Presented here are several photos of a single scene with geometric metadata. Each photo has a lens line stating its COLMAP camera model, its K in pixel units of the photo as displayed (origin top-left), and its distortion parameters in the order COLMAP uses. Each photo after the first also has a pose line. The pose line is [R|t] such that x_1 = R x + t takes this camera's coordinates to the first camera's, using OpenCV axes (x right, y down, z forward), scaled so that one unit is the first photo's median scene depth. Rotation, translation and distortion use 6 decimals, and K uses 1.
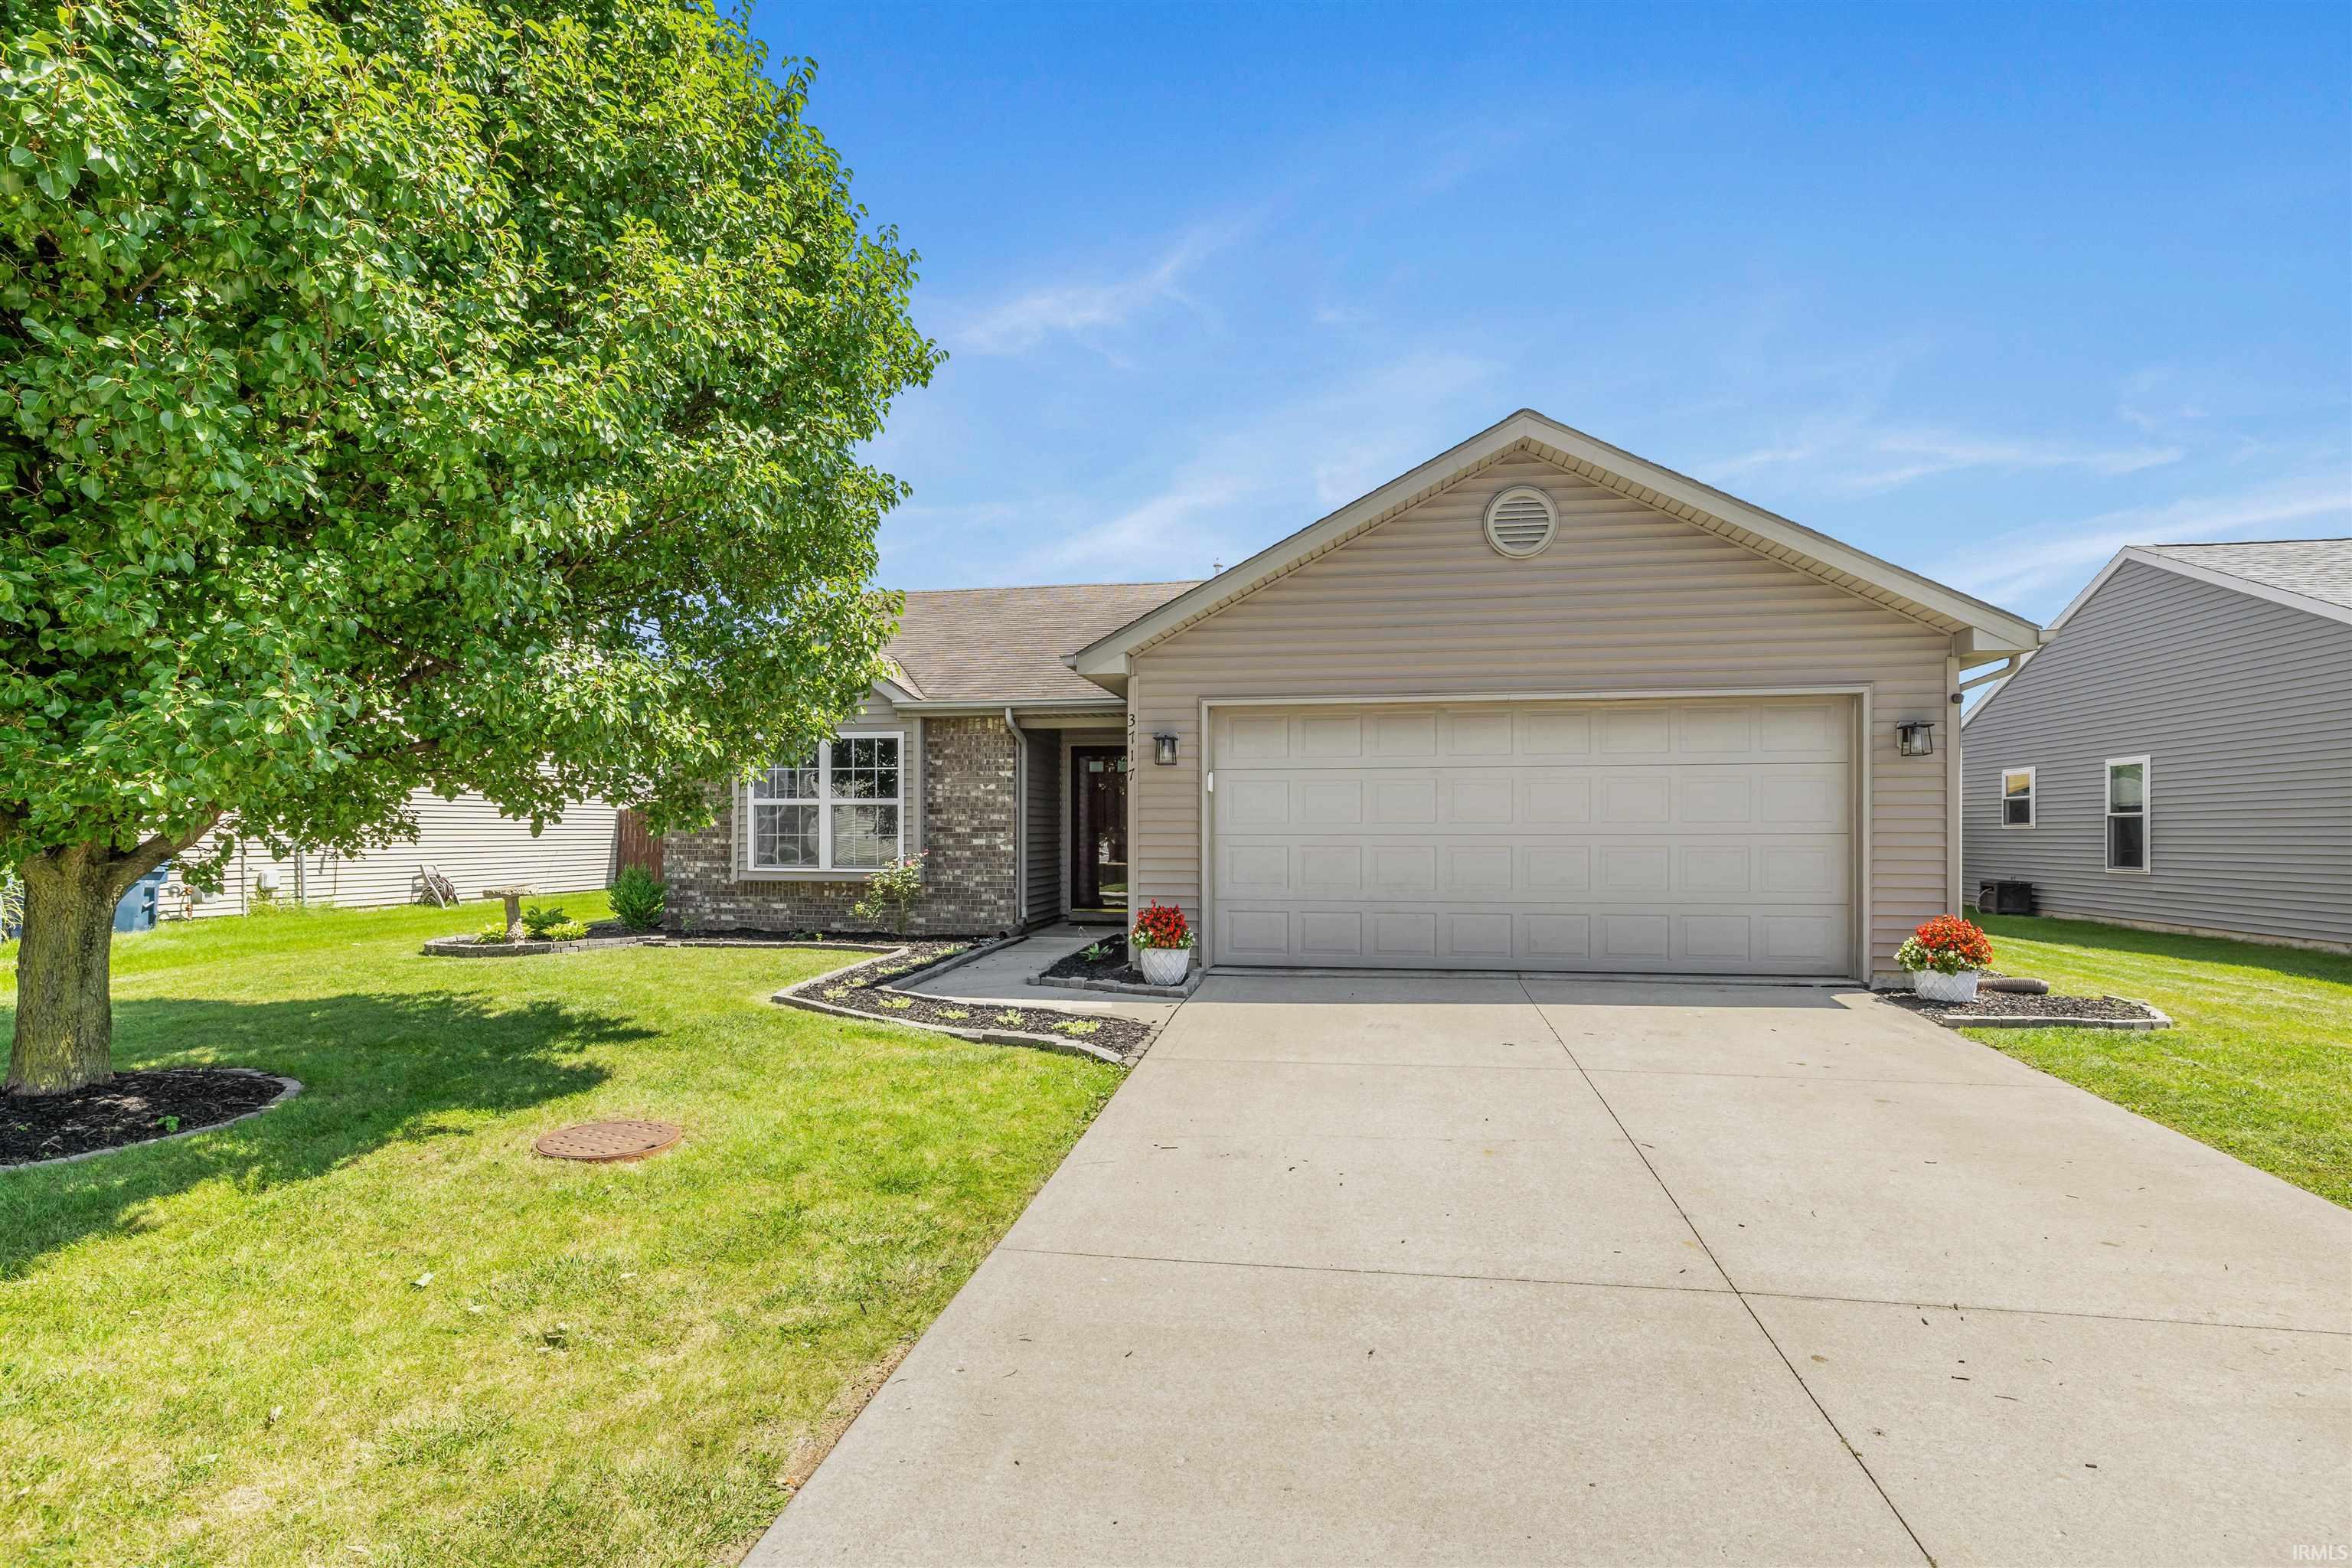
lens RADIAL K [[1180.4, 0, 1182.1], [0, 1180.4, 814.2], [0, 0, 1]] dist [-0.013178, 0.003512]
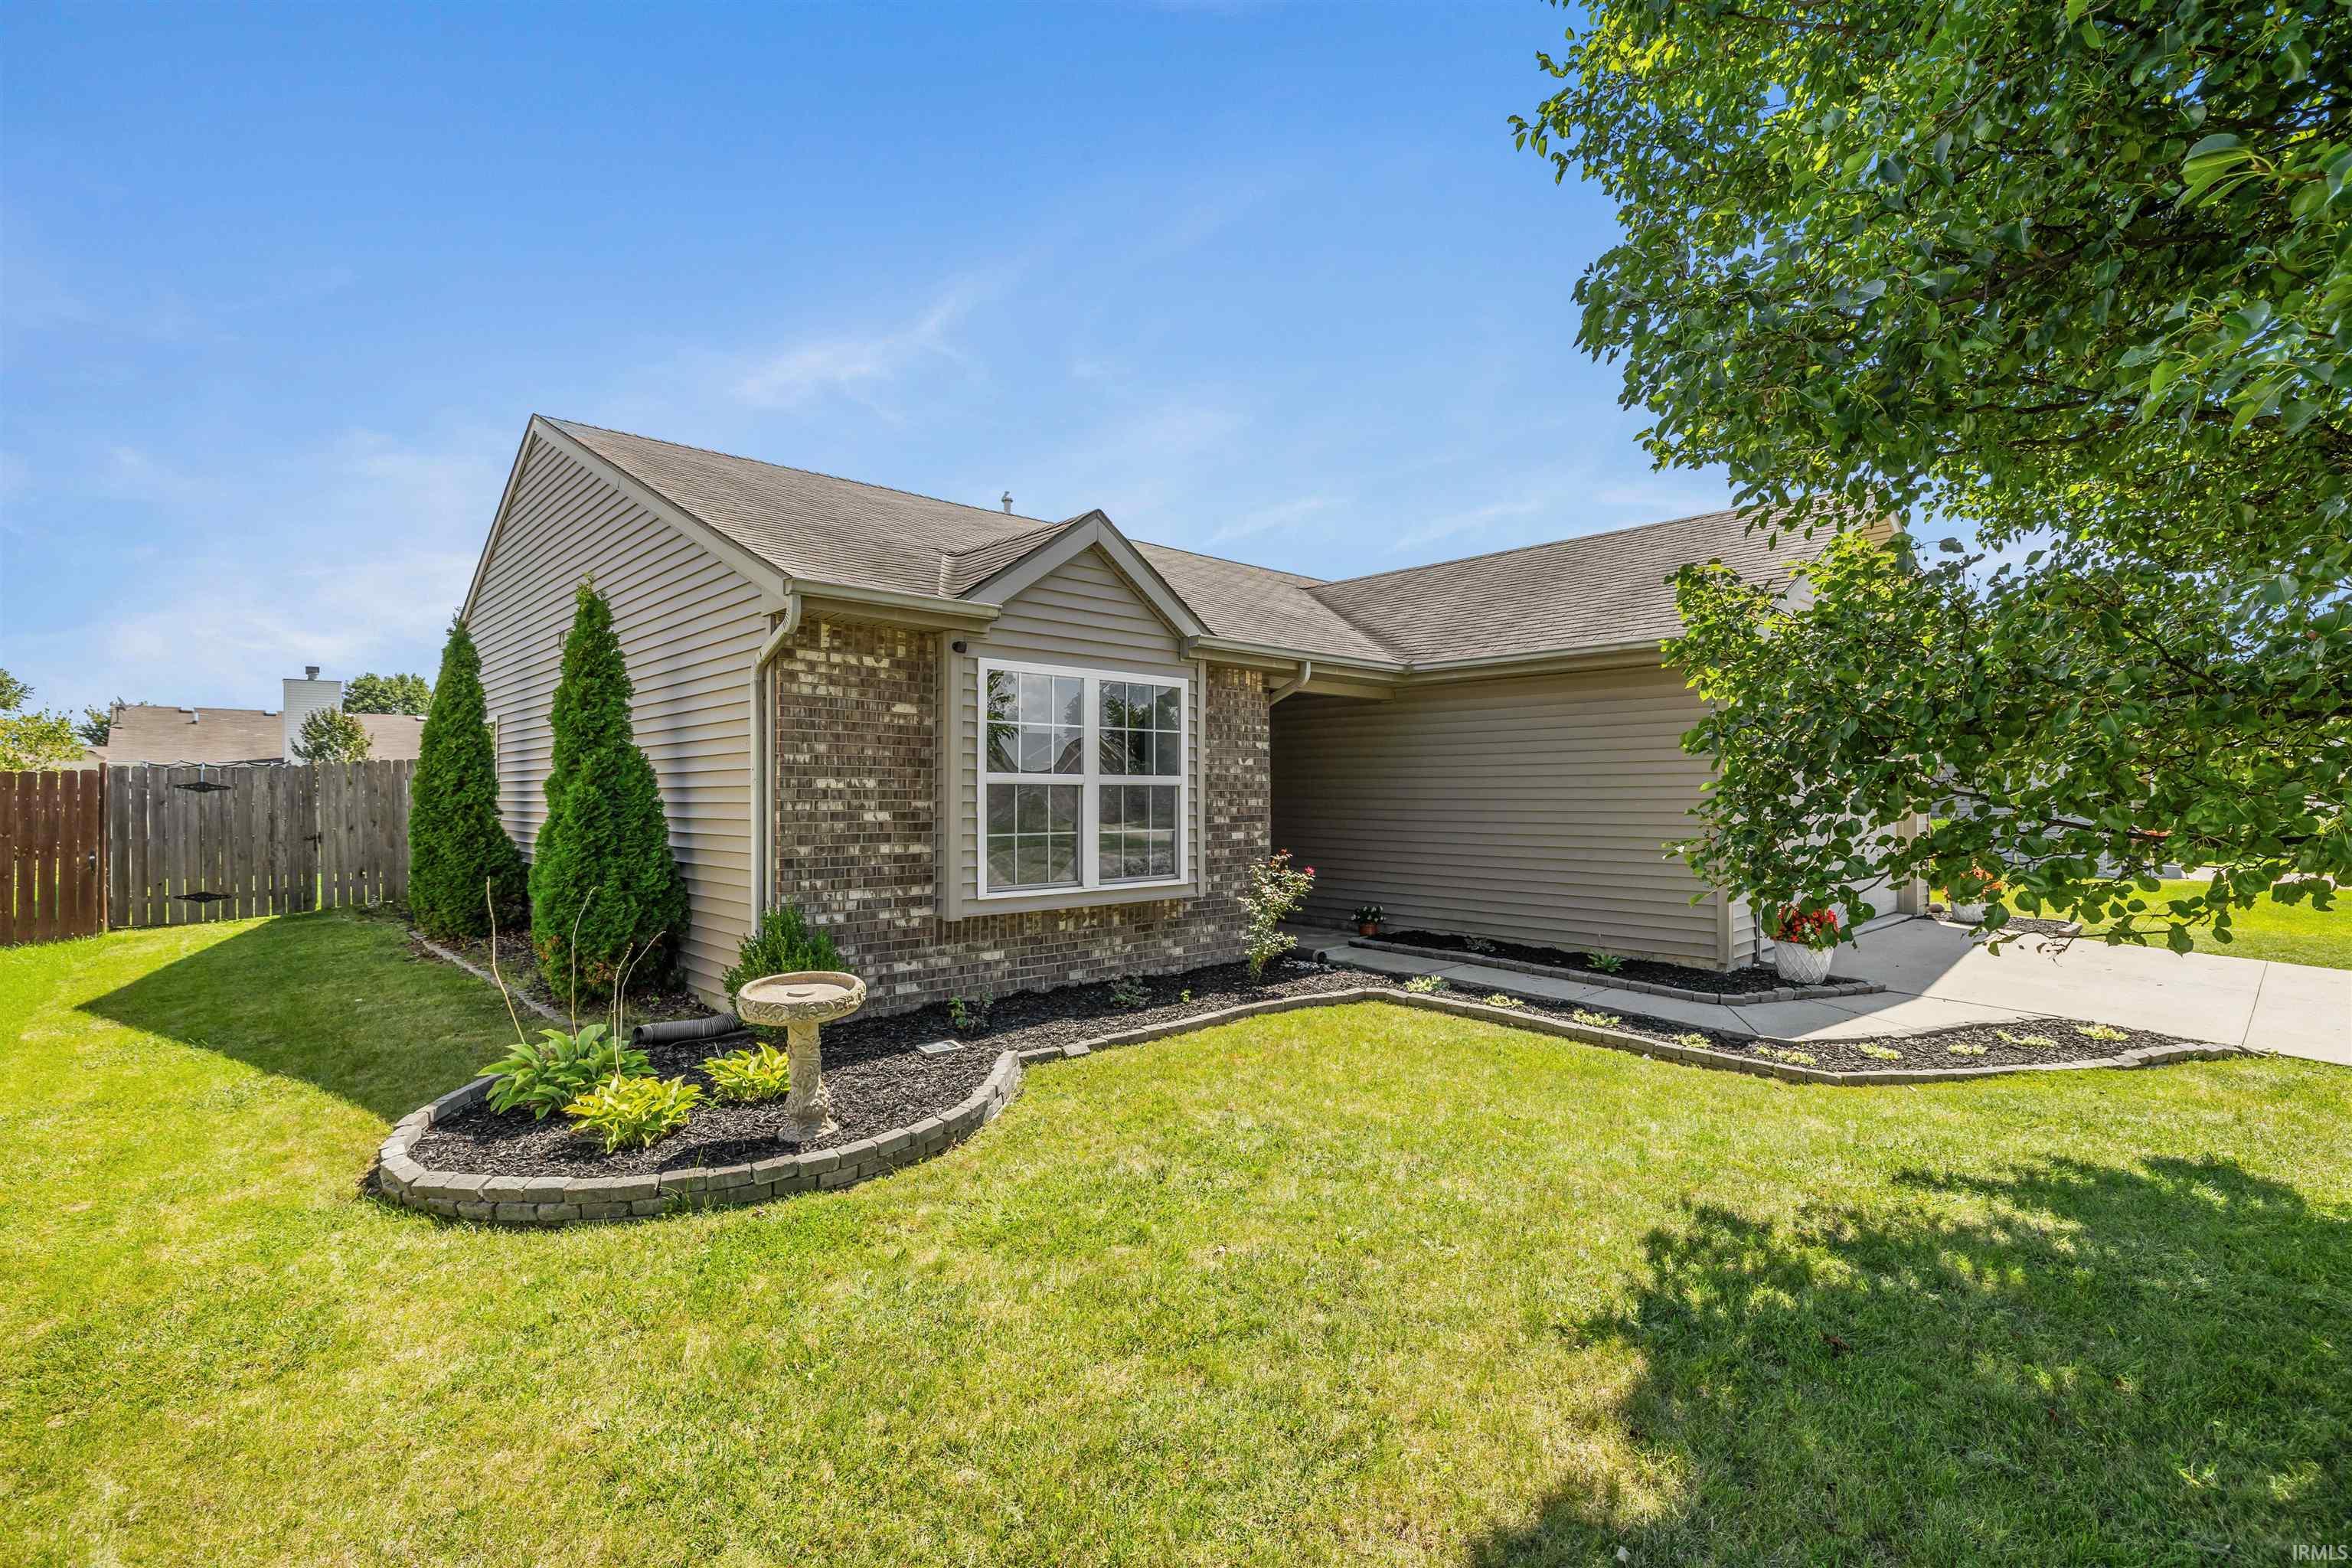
lens RADIAL K [[1073.8, 0, 1180.7], [0, 1073.8, 784.5], [0, 0, 1]] dist [-0.000493, -0.000261]
pose [[0.606032, 0.006754, 0.795411, -1.045854], [-0.010756, 0.999942, -0.000296, -0.012069], [-0.795367, -0.008376, 0.606070, 0.884640]]
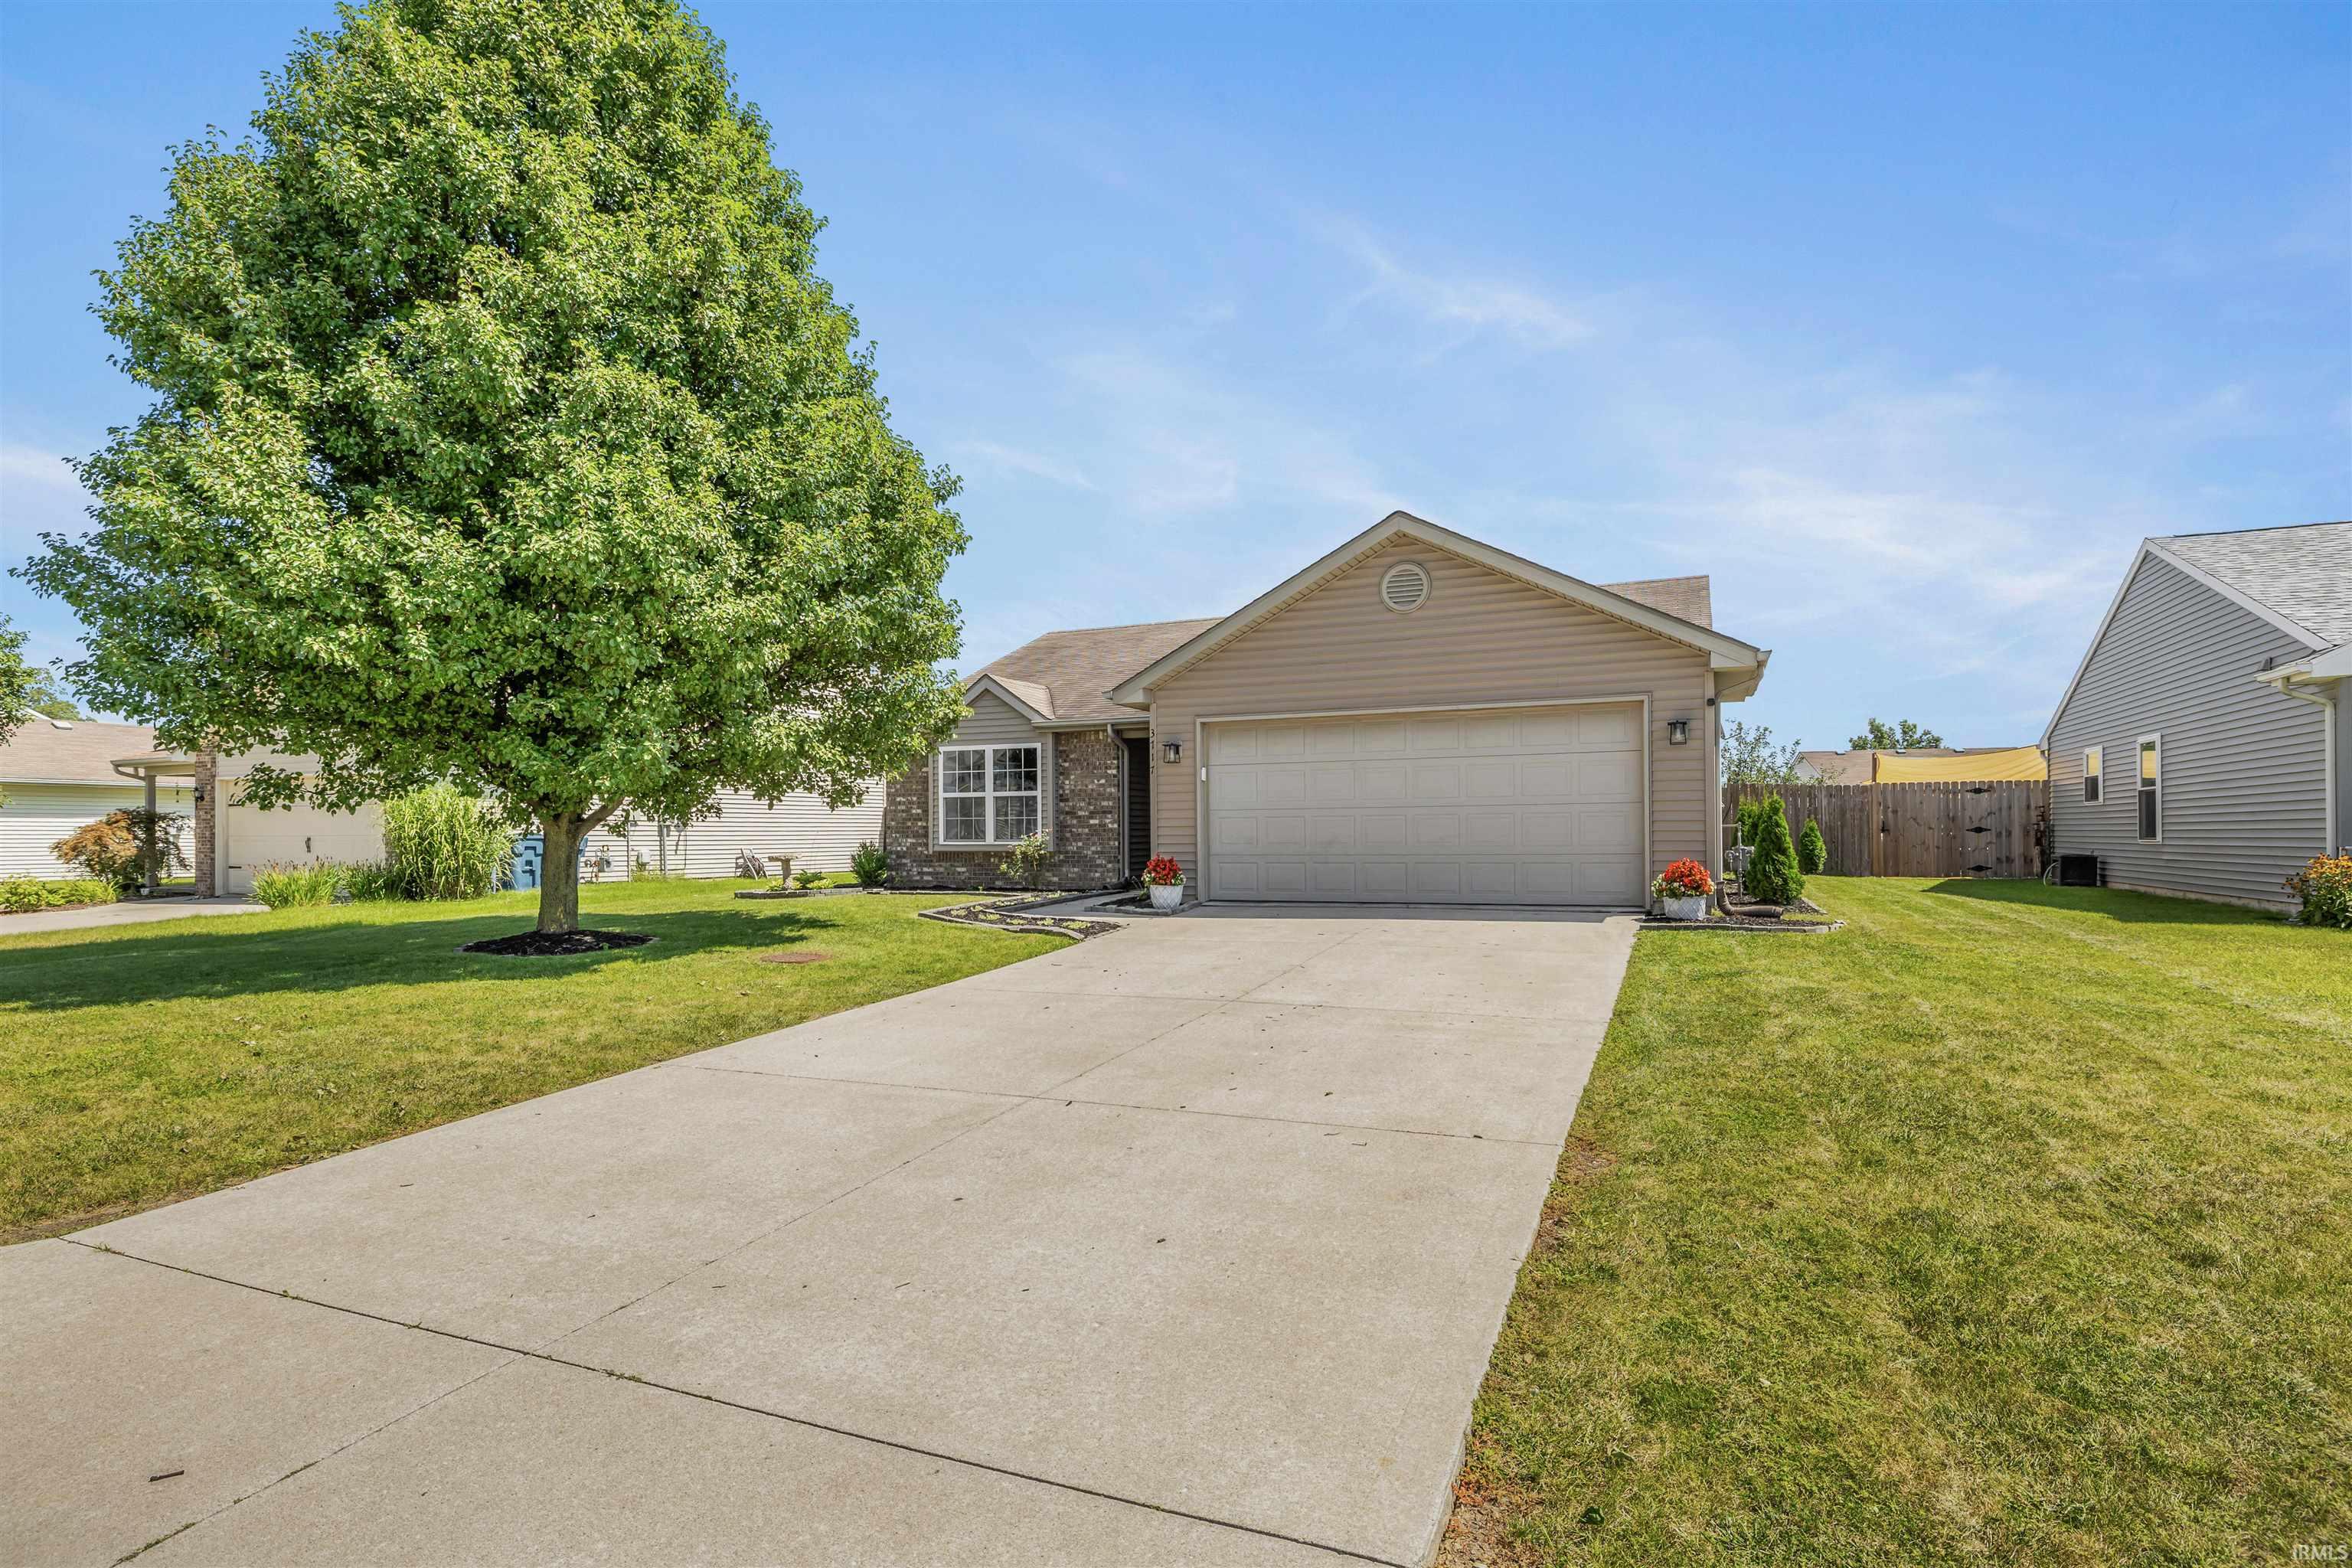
lens RADIAL K [[1180.4, 0, 1177.8], [0, 1180.4, 803.7], [0, 0, 1]] dist [-0.013178, 0.003512]
pose [[0.972452, -0.014421, -0.232656, 0.347700], [0.012406, 0.999872, -0.010120, 0.025030], [0.232772, 0.006955, 0.972506, -0.451026]]
